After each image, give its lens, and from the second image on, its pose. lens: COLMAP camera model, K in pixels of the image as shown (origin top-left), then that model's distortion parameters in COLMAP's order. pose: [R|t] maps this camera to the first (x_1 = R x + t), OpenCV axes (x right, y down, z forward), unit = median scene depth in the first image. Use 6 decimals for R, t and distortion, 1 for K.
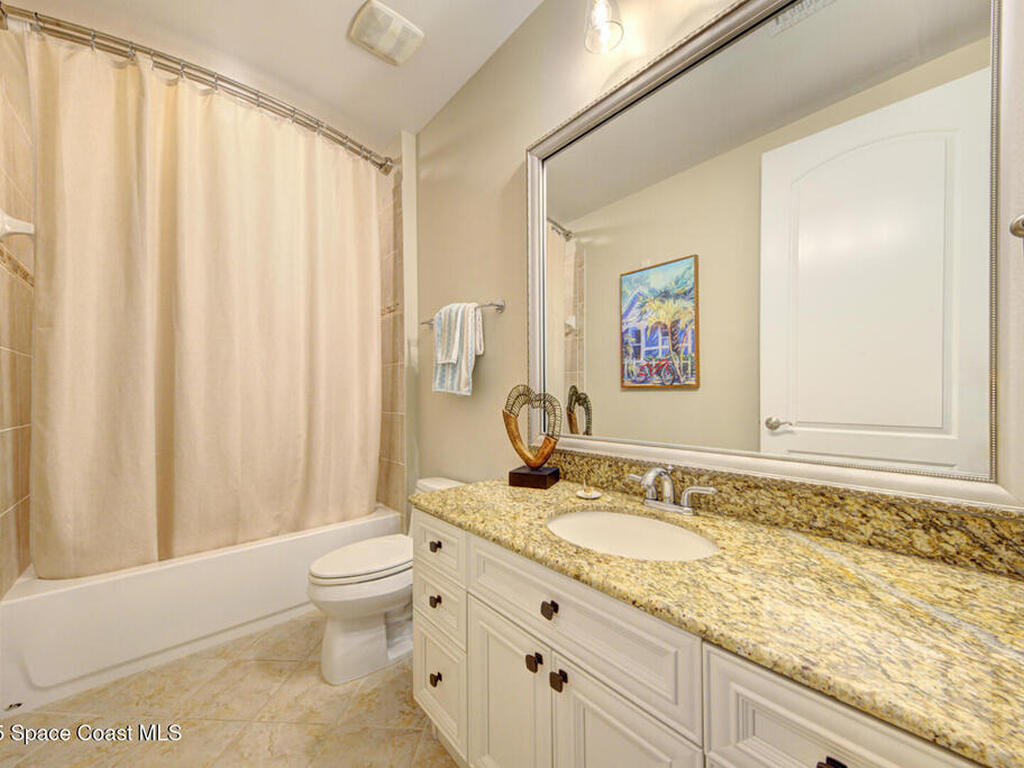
lens RADIAL K [[395.0, 0, 509.5], [0, 395.0, 395.7], [0, 0, 1]] dist [0.026620, -0.006768]
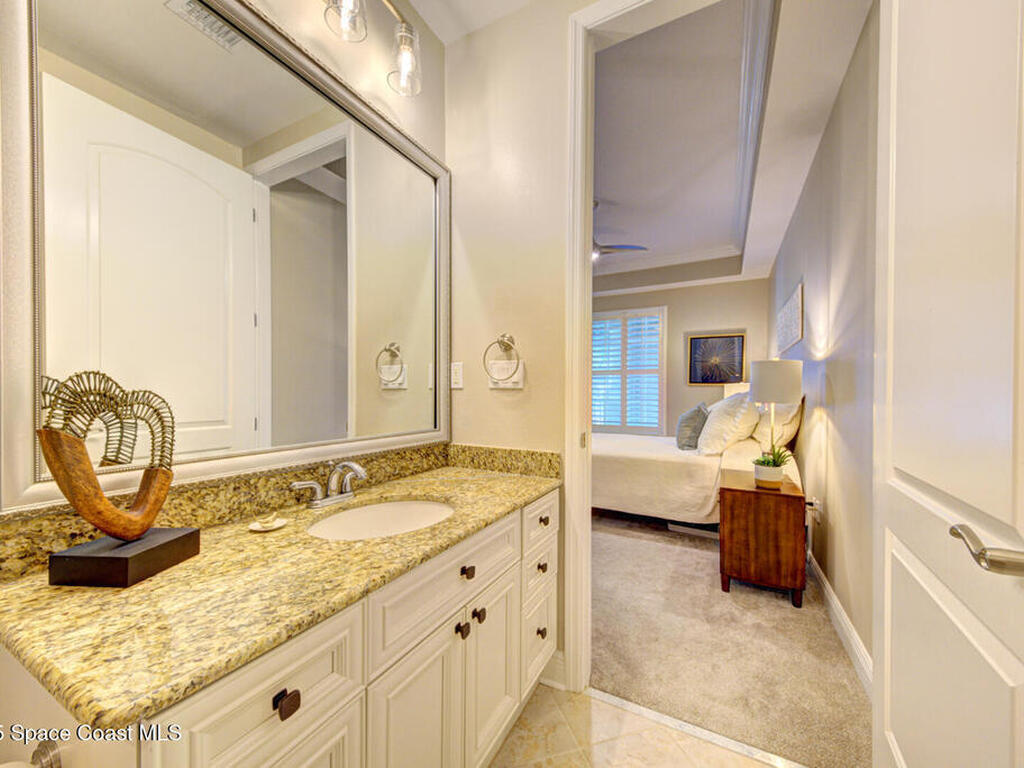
lens RADIAL K [[395.0, 0, 509.5], [0, 395.0, 395.7], [0, 0, 1]] dist [0.026620, -0.006768]
pose [[-0.357541, 0.001132, 0.933897, -0.905403], [0.004275, 0.999991, 0.000424, 0.004073], [-0.933888, 0.004144, -0.357543, 1.114236]]
